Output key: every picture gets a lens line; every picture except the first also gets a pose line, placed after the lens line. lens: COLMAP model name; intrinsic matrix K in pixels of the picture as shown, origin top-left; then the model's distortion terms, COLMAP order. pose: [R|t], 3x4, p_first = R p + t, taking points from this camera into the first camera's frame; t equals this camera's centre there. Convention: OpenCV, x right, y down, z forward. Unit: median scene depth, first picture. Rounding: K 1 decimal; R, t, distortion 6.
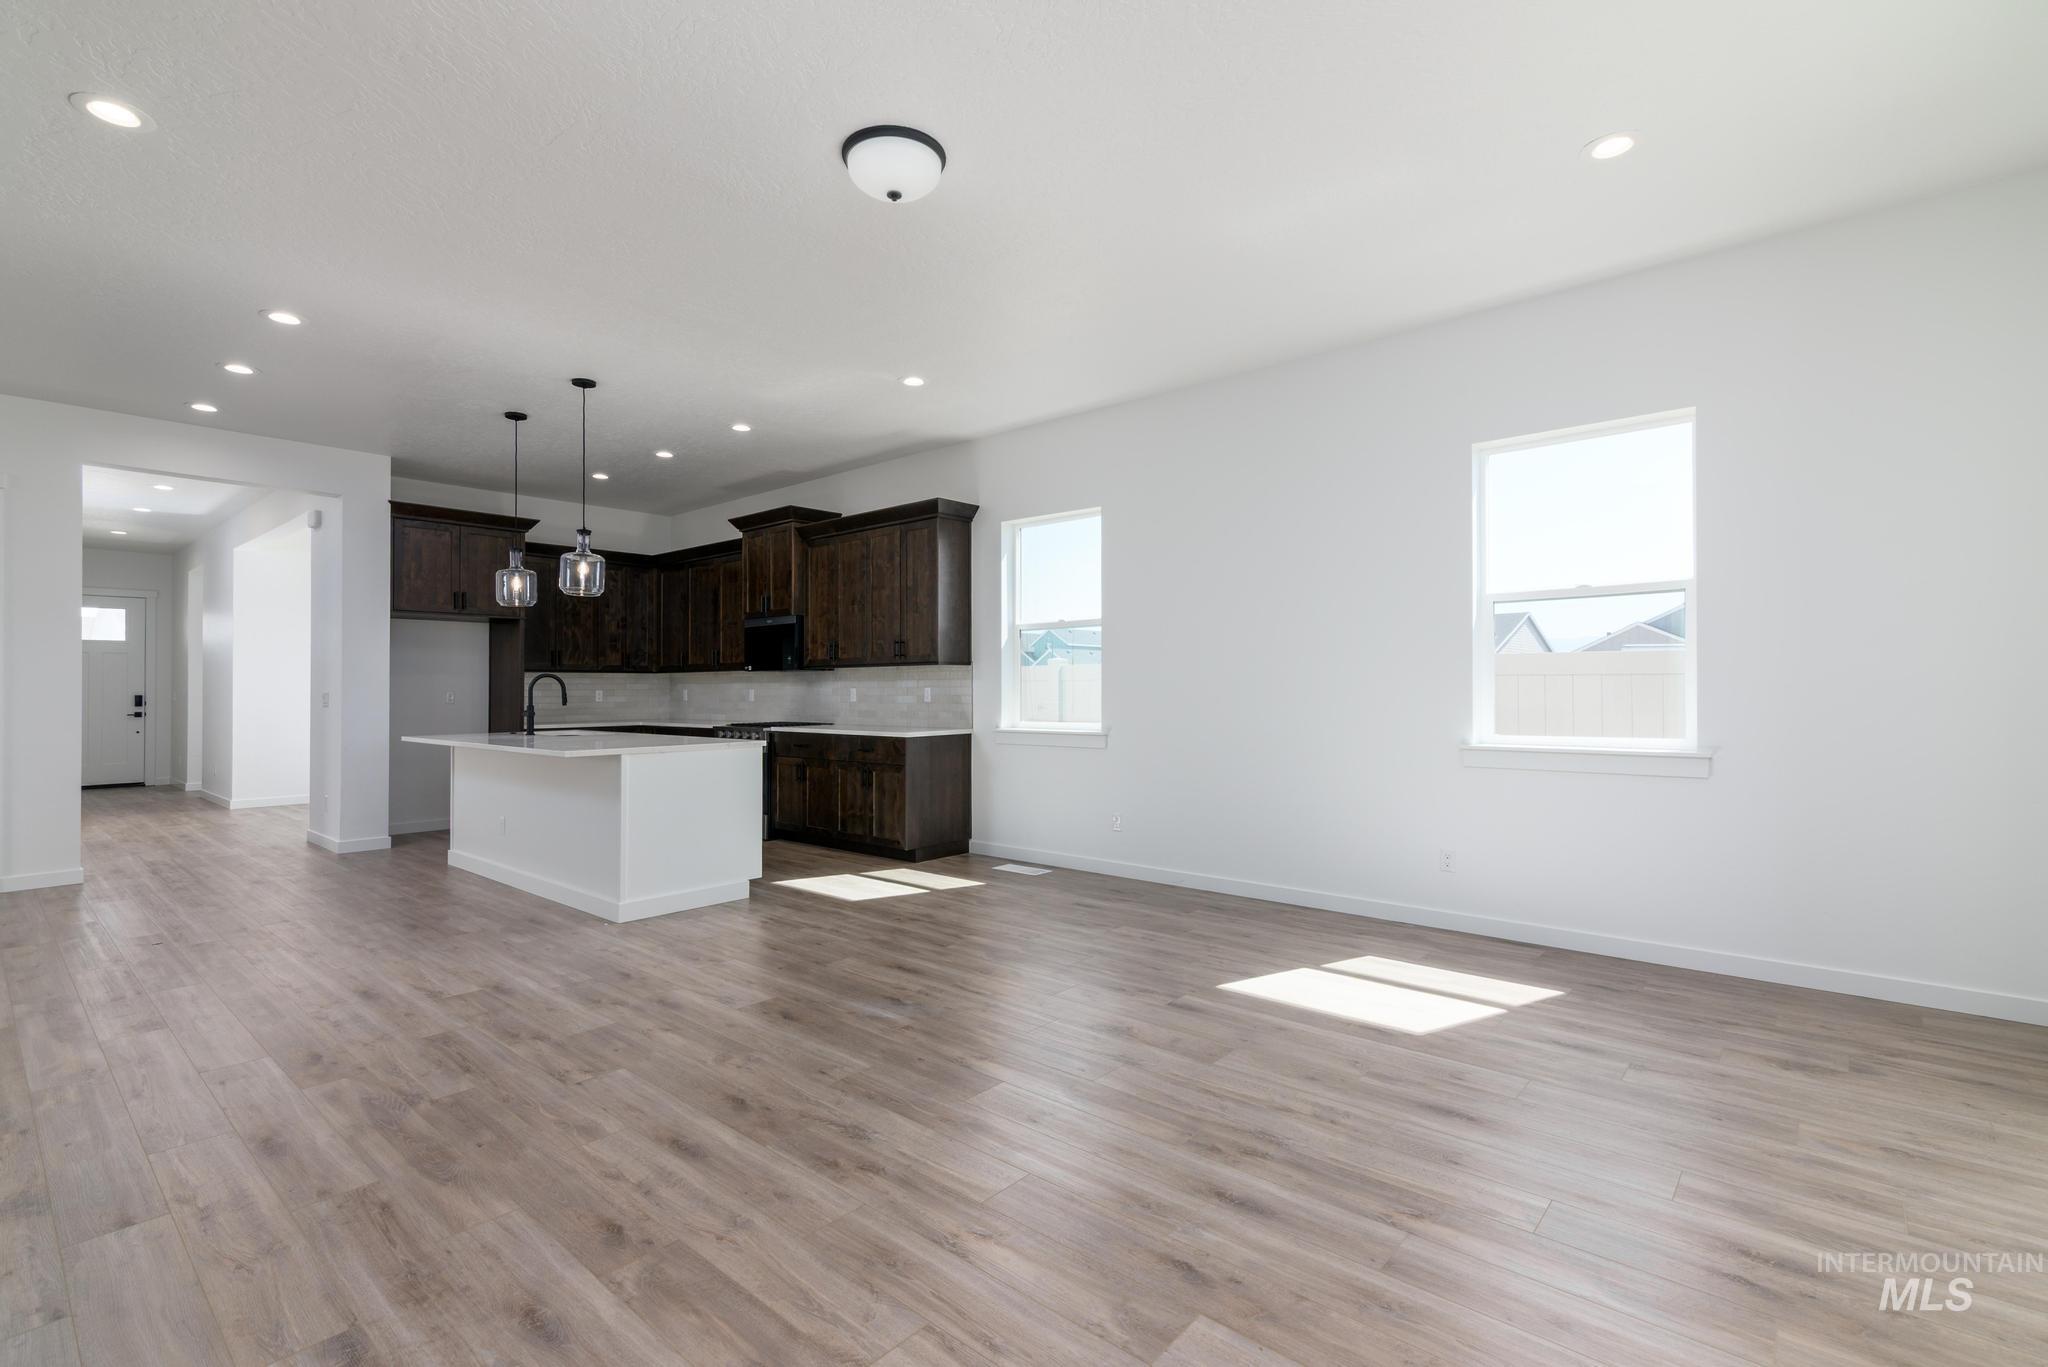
lens RADIAL K [[935.8, 0, 1024.0], [0, 935.8, 683.5], [0, 0, 1]] dist [-0.000160, 0.000135]
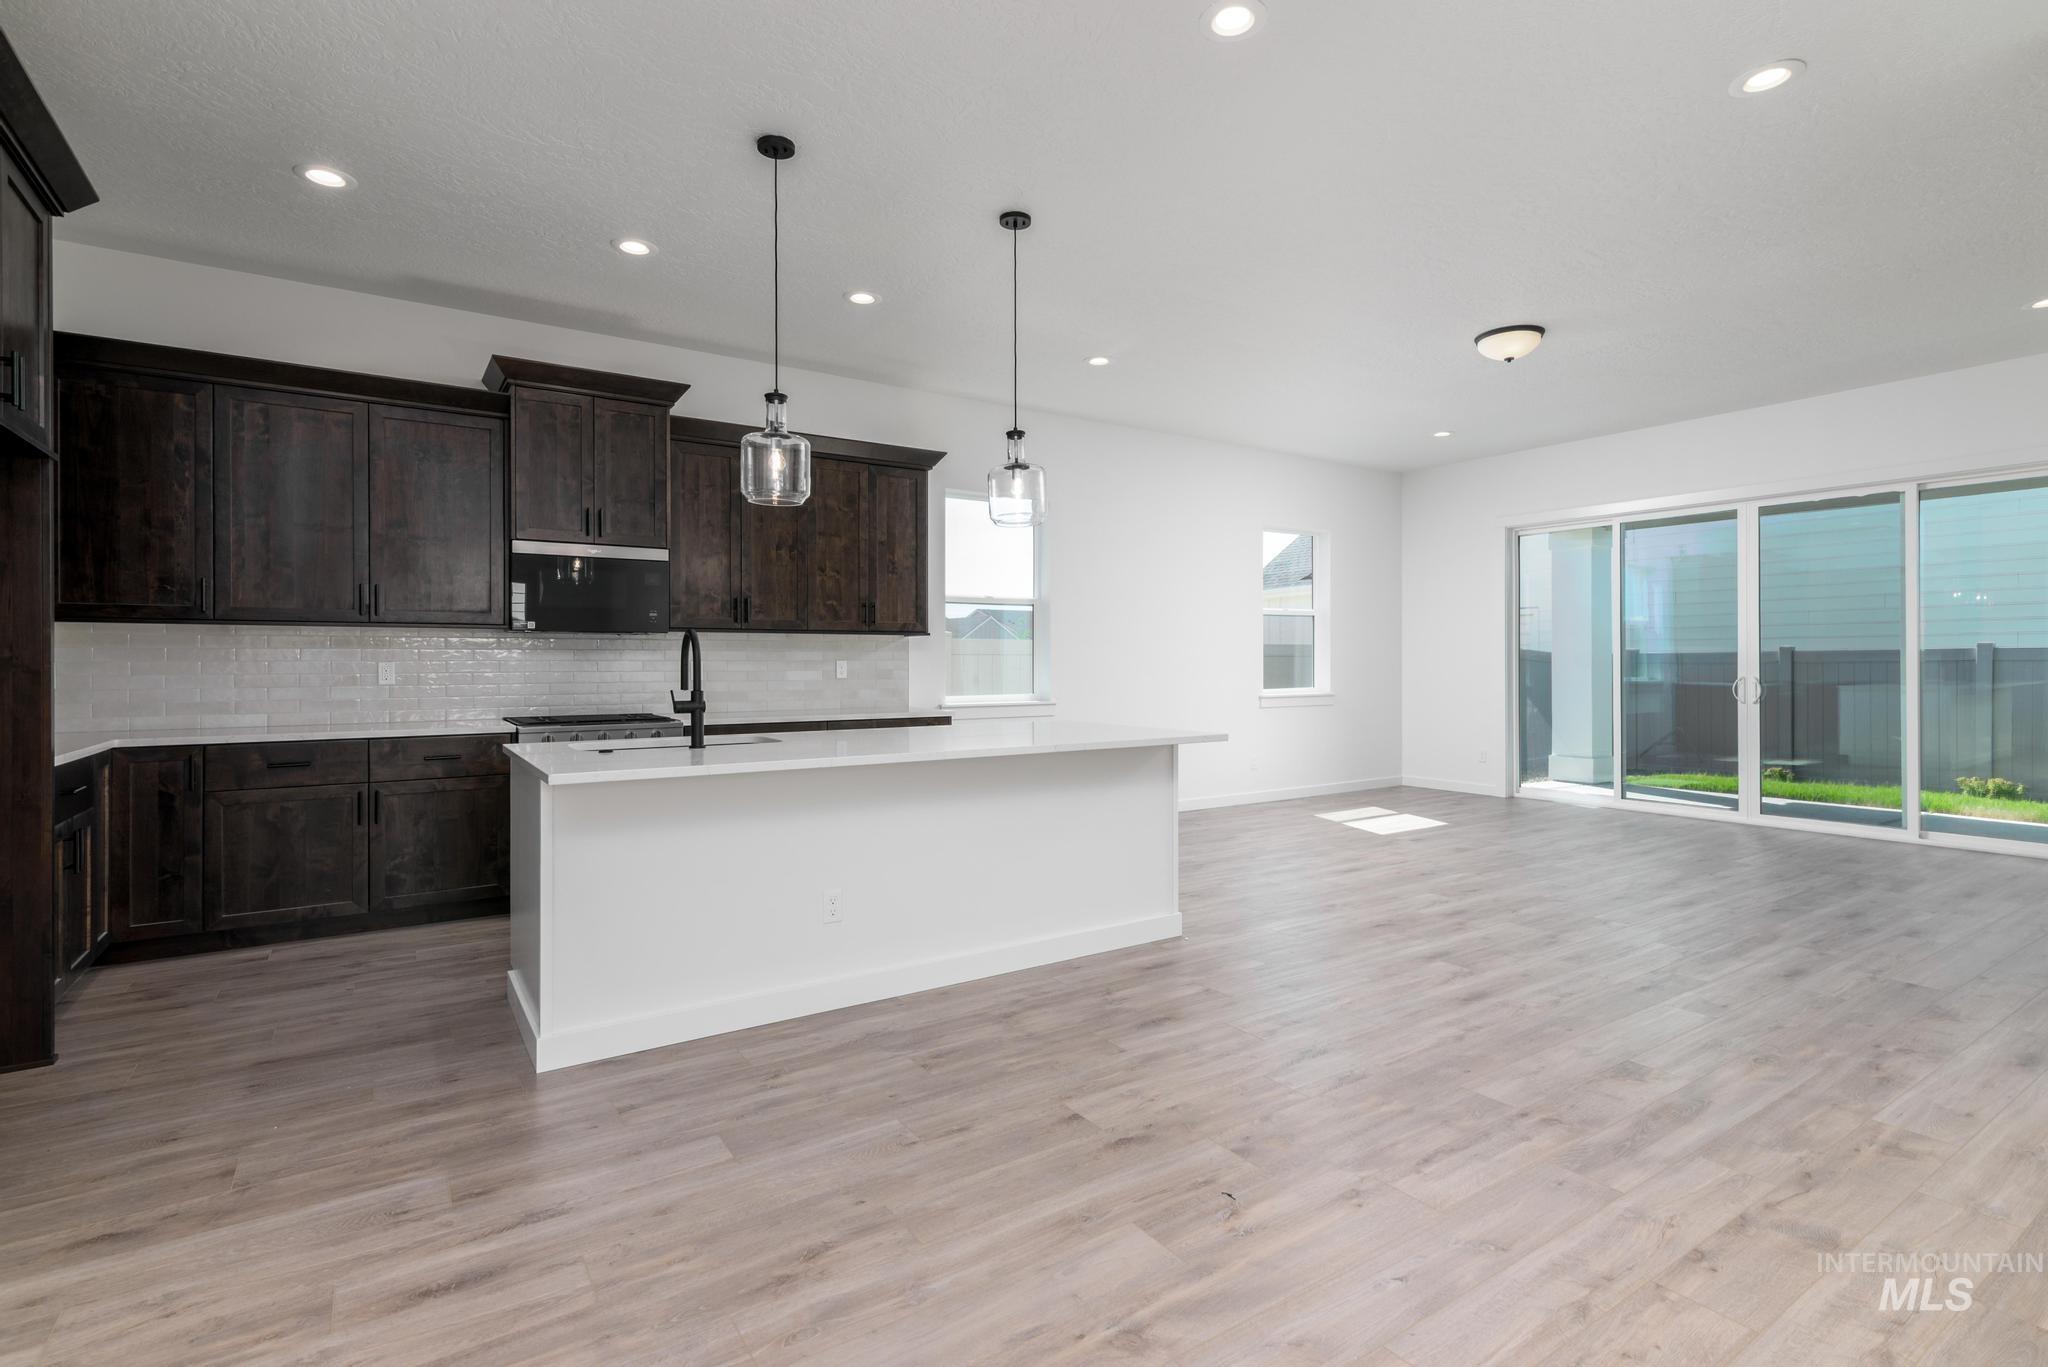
lens RADIAL K [[962.5, 0, 1012.6], [0, 962.5, 660.1], [0, 0, 1]] dist [-0.002683, -0.000286]
pose [[0.277767, 0.001669, 0.960647, -1.012516], [-0.009329, 0.999956, 0.000960, 0.002261], [-0.960603, -0.009229, 0.277770, 0.685786]]
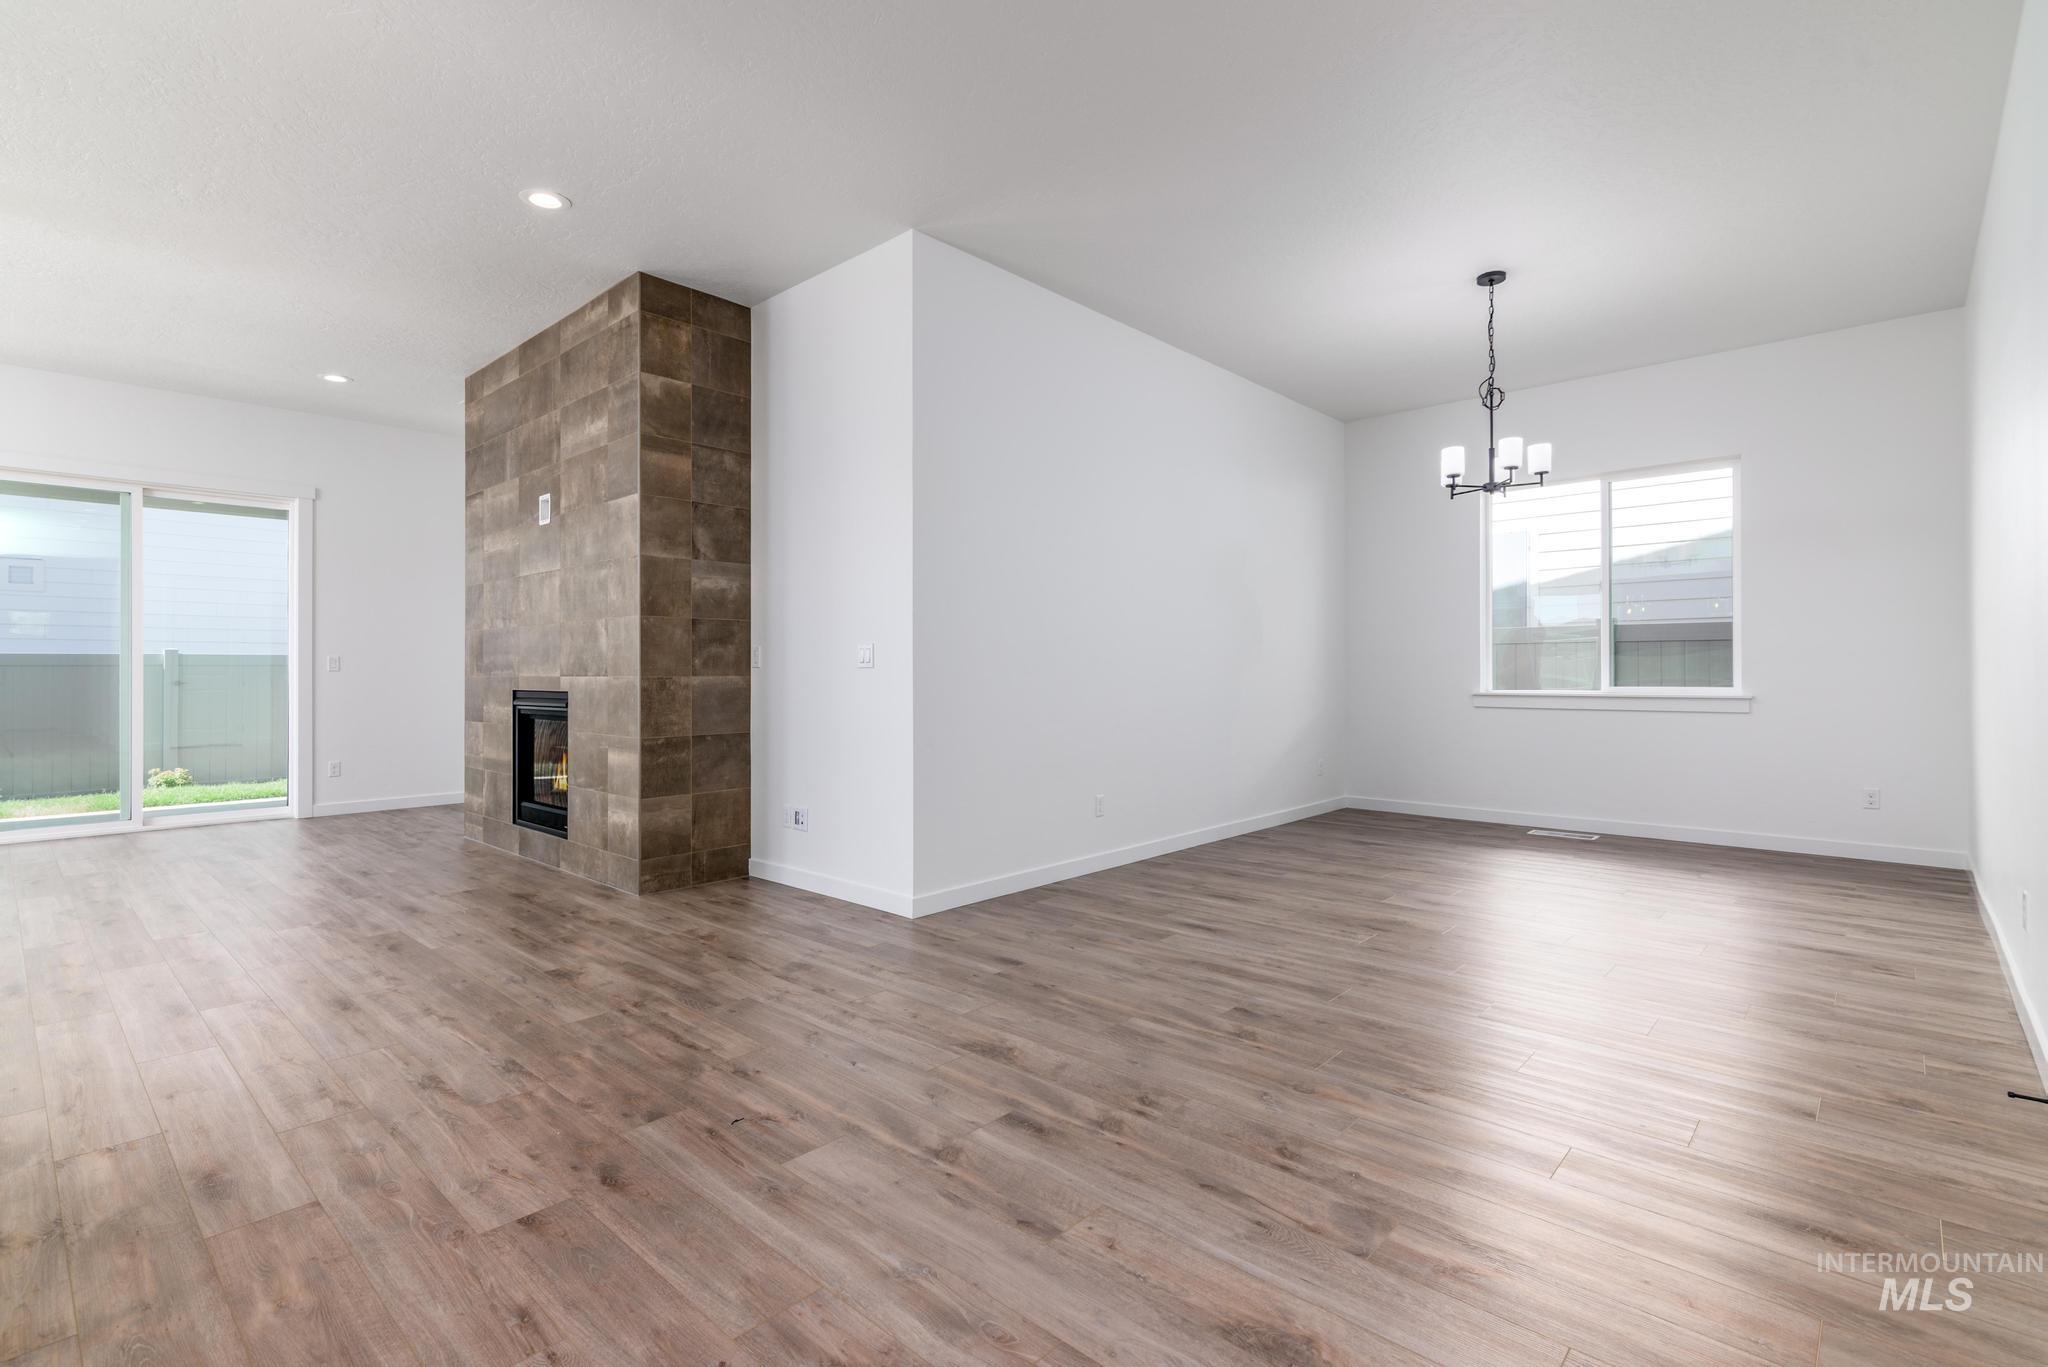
lens RADIAL K [[962.5, 0, 1012.6], [0, 962.5, 660.1], [0, 0, 1]] dist [-0.002683, -0.000286]
pose [[-0.999197, 0.006674, 0.039497, -0.778596], [0.005813, 0.999744, -0.021877, 0.026847], [-0.039632, -0.021630, -0.998980, 1.074118]]
